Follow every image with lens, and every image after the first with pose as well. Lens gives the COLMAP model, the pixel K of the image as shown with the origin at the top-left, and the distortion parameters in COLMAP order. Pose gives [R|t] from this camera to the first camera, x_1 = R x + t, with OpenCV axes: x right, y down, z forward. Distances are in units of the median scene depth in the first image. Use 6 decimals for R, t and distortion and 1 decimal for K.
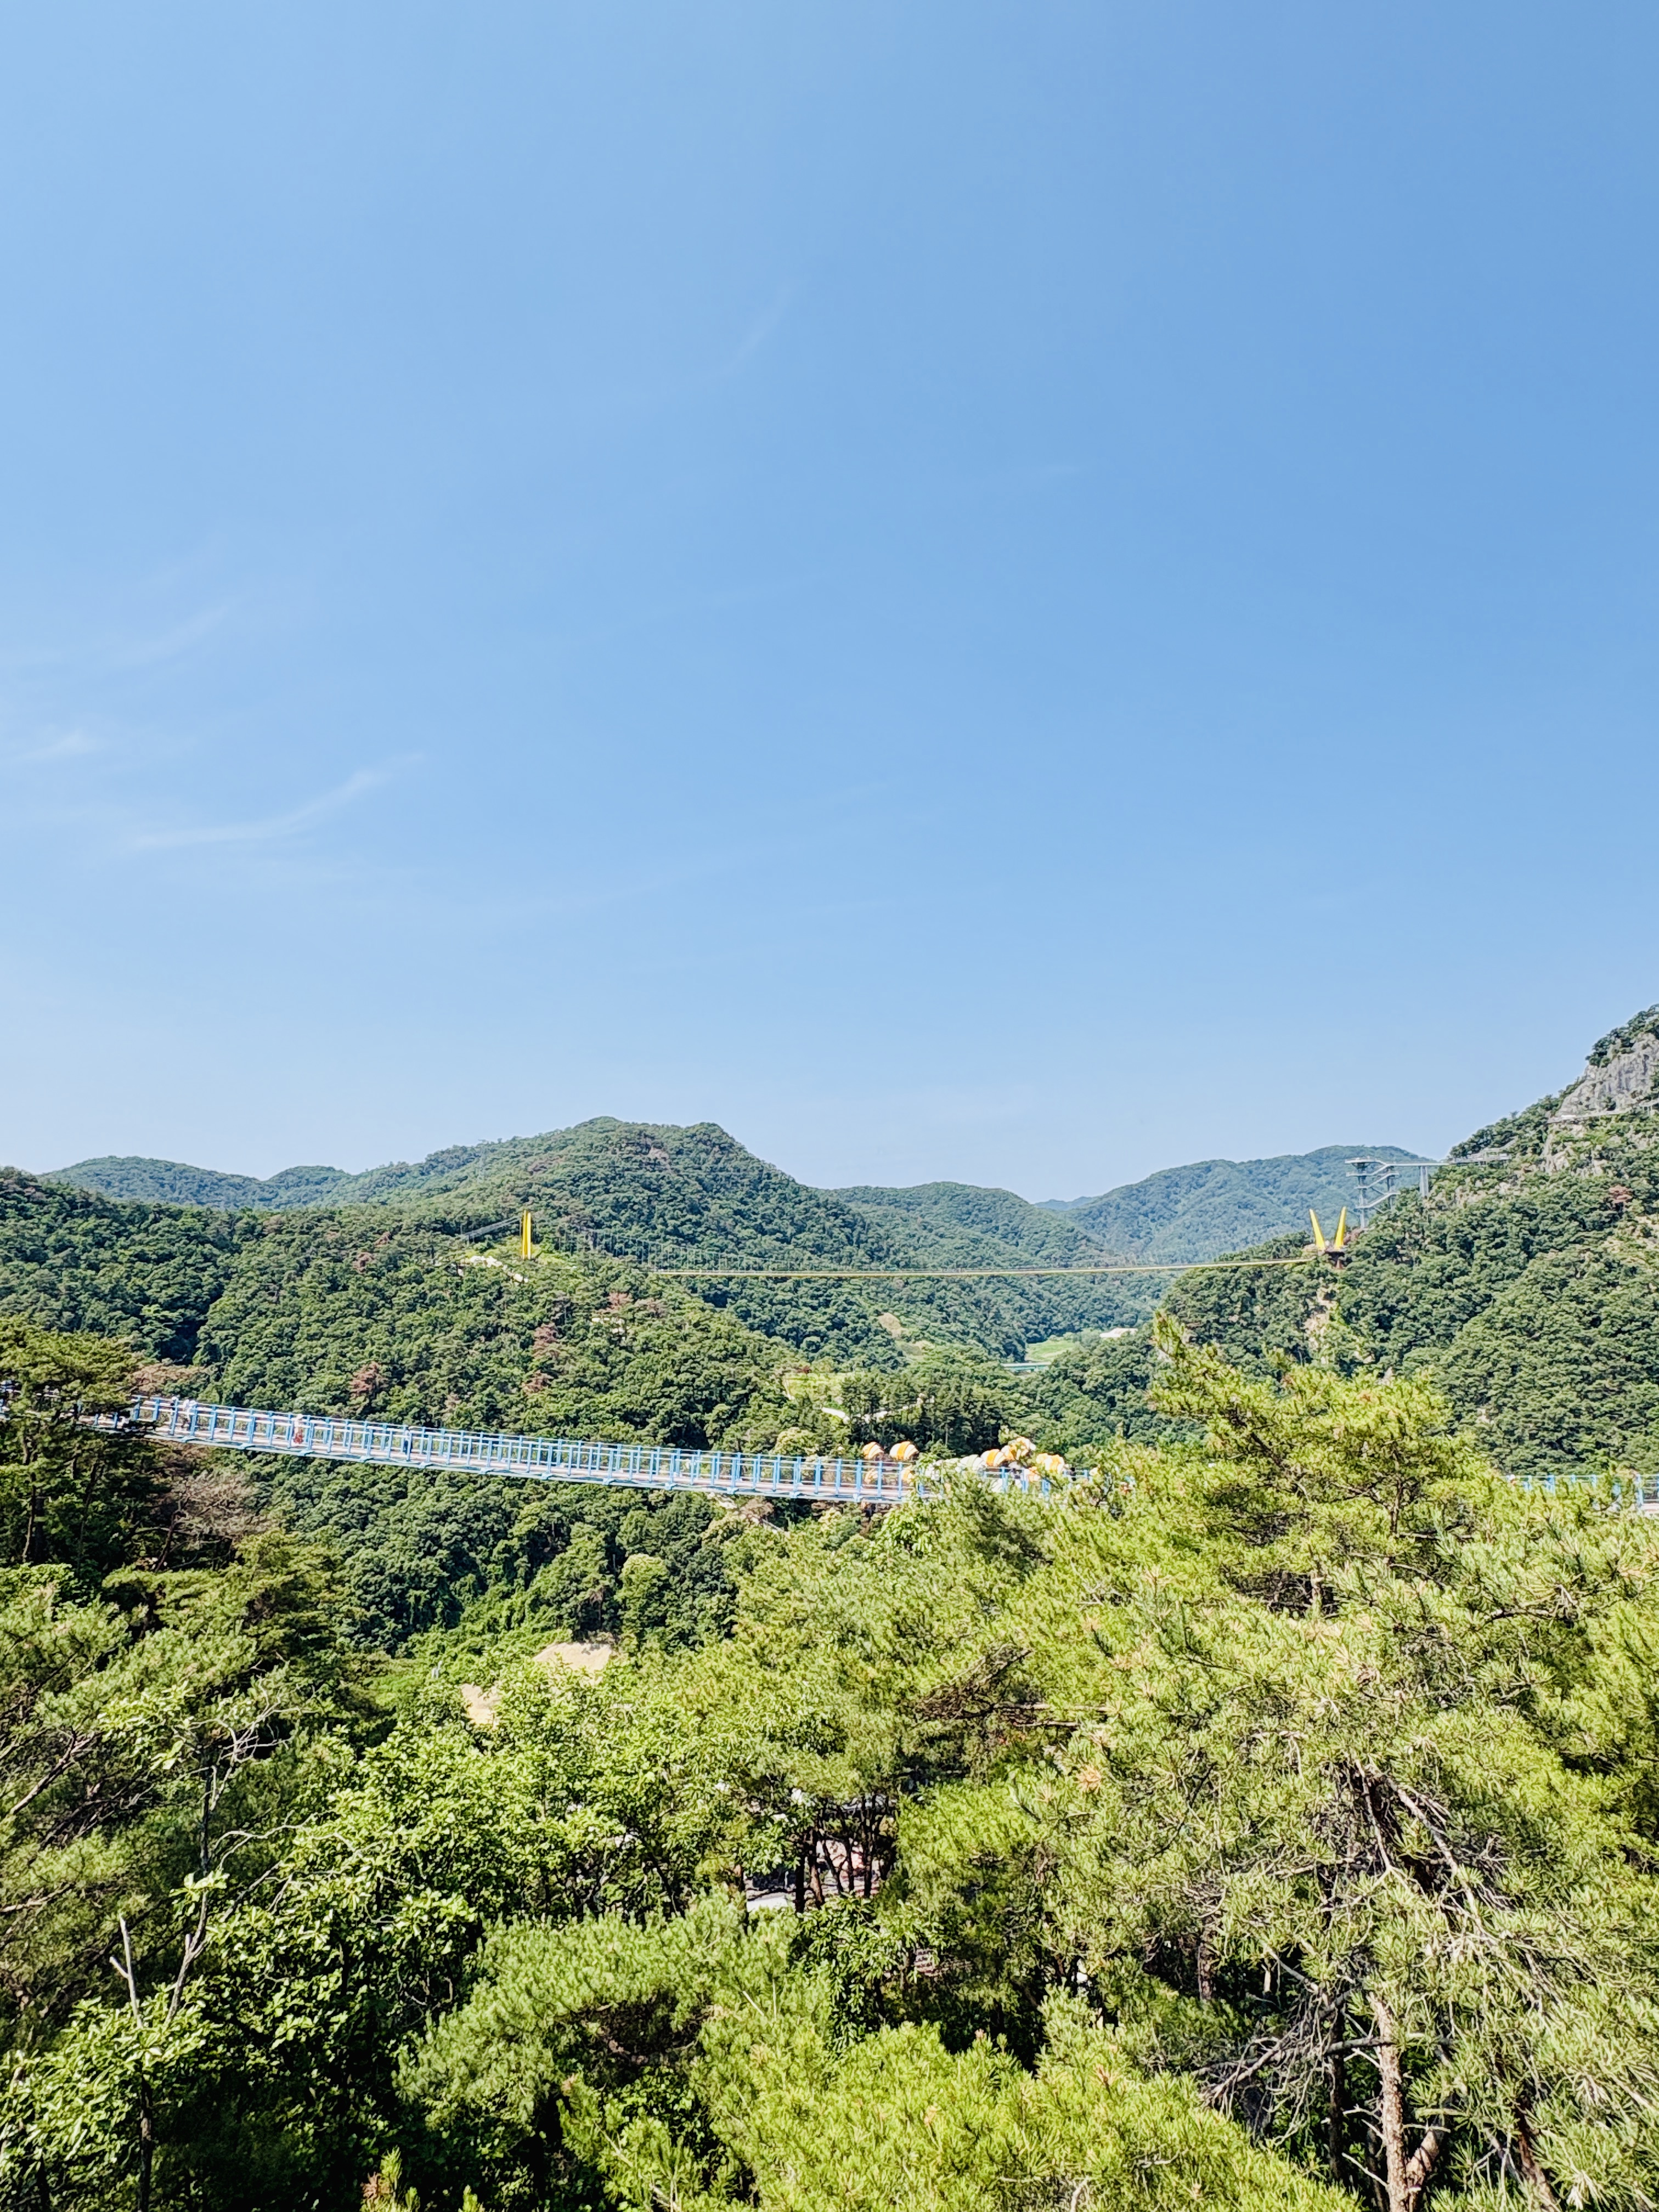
lens RADIAL K [[1208.6, 0, 829.5], [0, 1208.6, 1106.0], [0, 0, 1]] dist [-0.004296, -0.000285]
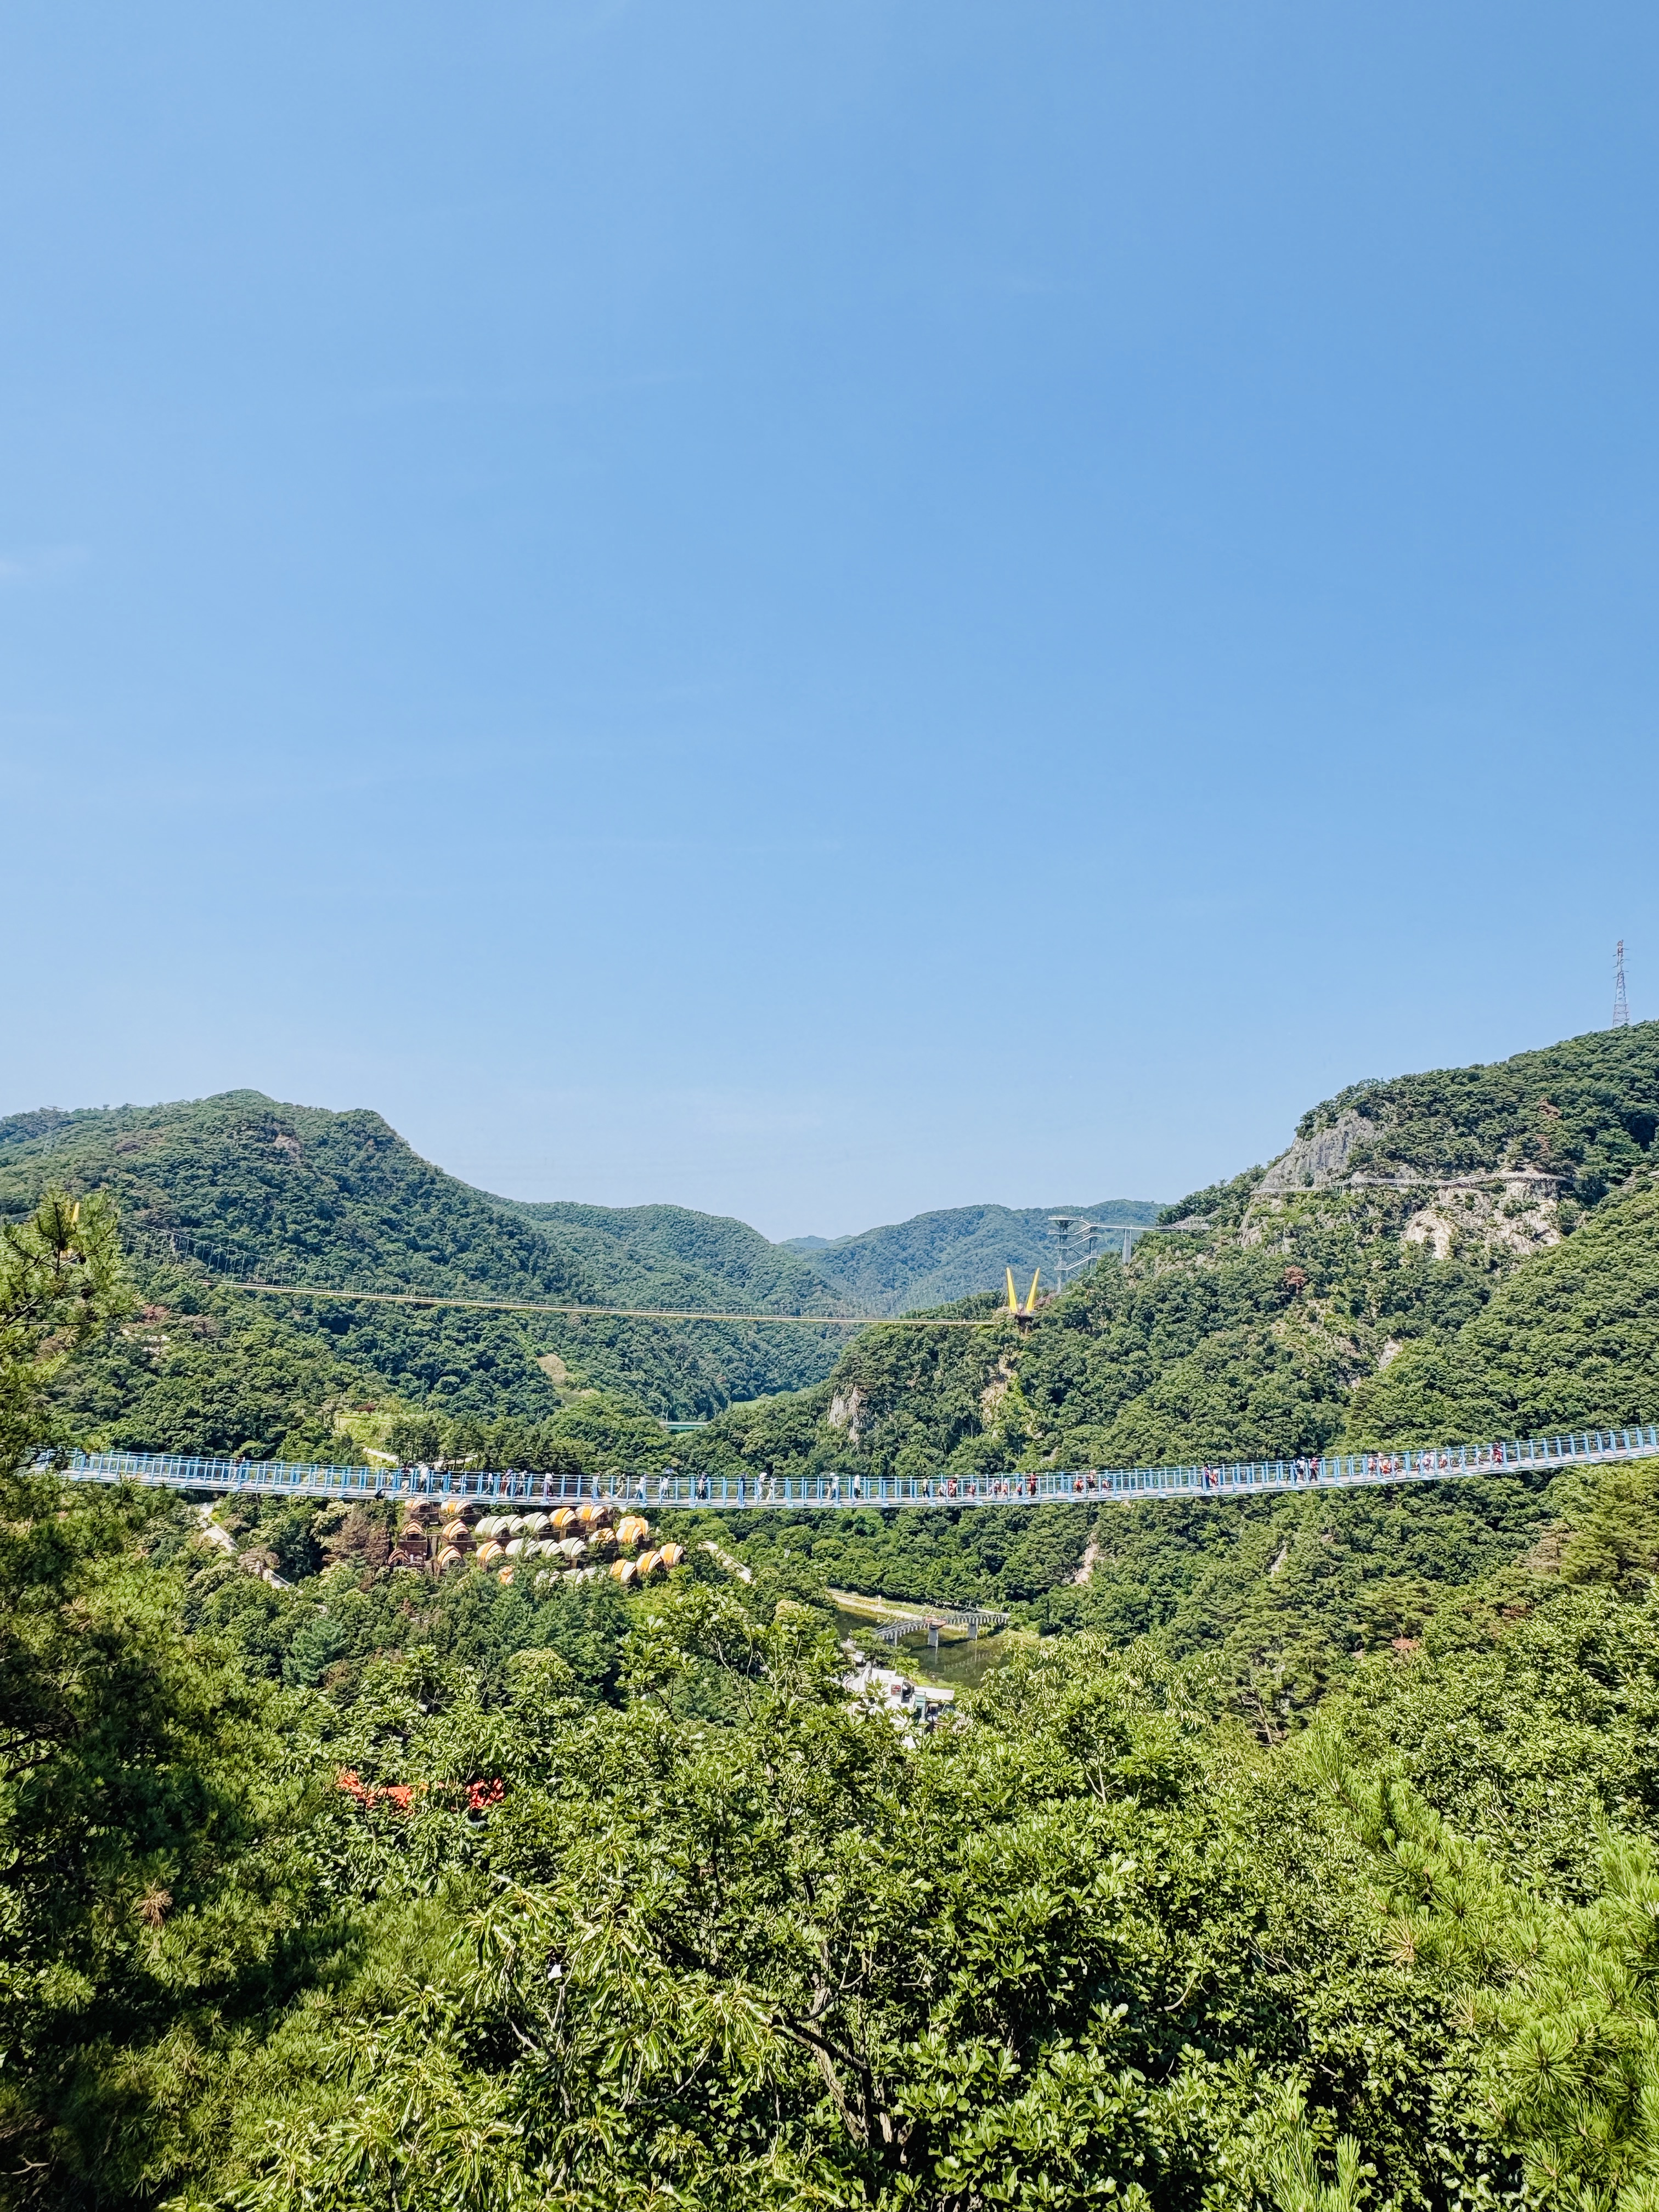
lens RADIAL K [[1461.2, 0, 829.5], [0, 1461.2, 1106.0], [0, 0, 1]] dist [-0.007498, -0.000368]
pose [[0.980276, 0.092395, 0.174704, 0.074831], [-0.091587, 0.995716, -0.012701, -0.010905], [-0.175129, -0.003550, 0.984539, -0.066277]]
